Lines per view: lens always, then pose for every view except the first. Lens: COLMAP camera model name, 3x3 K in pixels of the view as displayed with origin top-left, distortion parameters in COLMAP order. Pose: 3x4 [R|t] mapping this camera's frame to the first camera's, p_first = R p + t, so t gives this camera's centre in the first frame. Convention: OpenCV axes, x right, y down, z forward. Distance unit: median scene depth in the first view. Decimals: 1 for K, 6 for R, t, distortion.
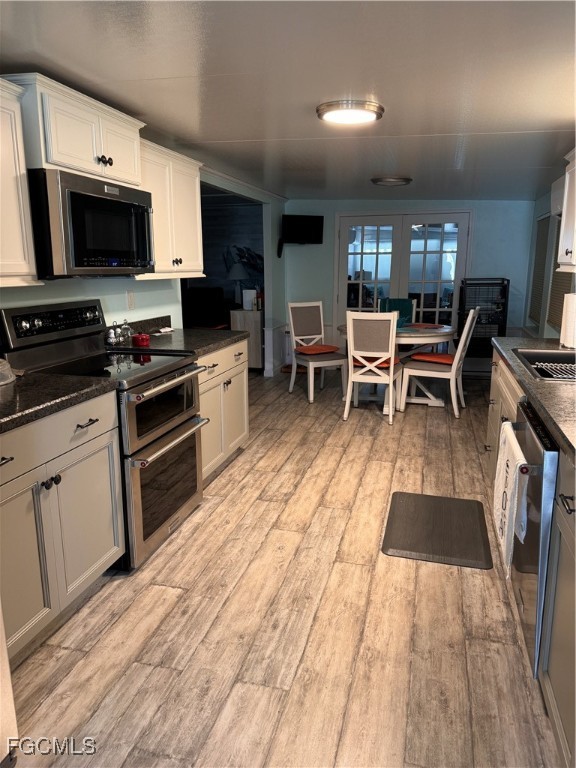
lens RADIAL K [[552.3, 0, 288.0], [0, 552.3, 384.0], [0, 0, 1]] dist [0.072913, -0.096902]
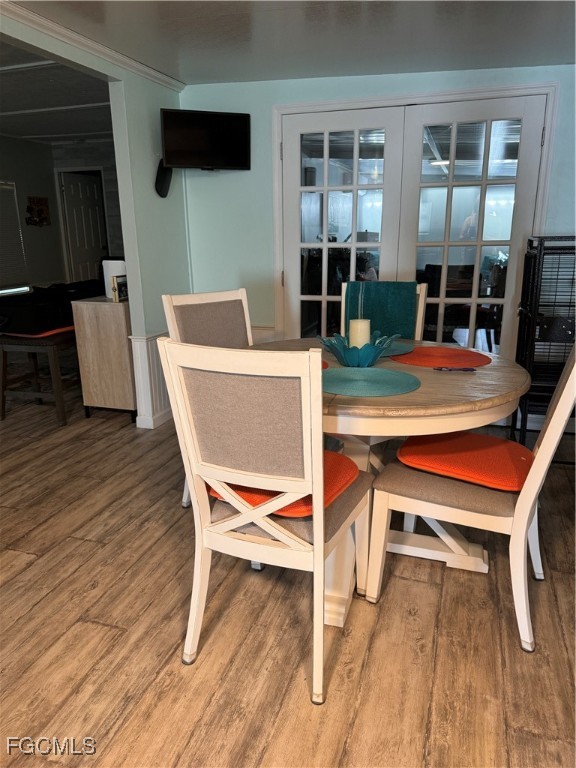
lens RADIAL K [[545.7, 0, 297.3], [0, 545.7, 374.9], [0, 0, 1]] dist [0.024760, 0.004612]
pose [[0.998836, 0.007815, -0.047599, 0.172994], [-0.005747, 0.999040, 0.043427, -0.113476], [0.047893, -0.043103, 0.997922, 0.643652]]
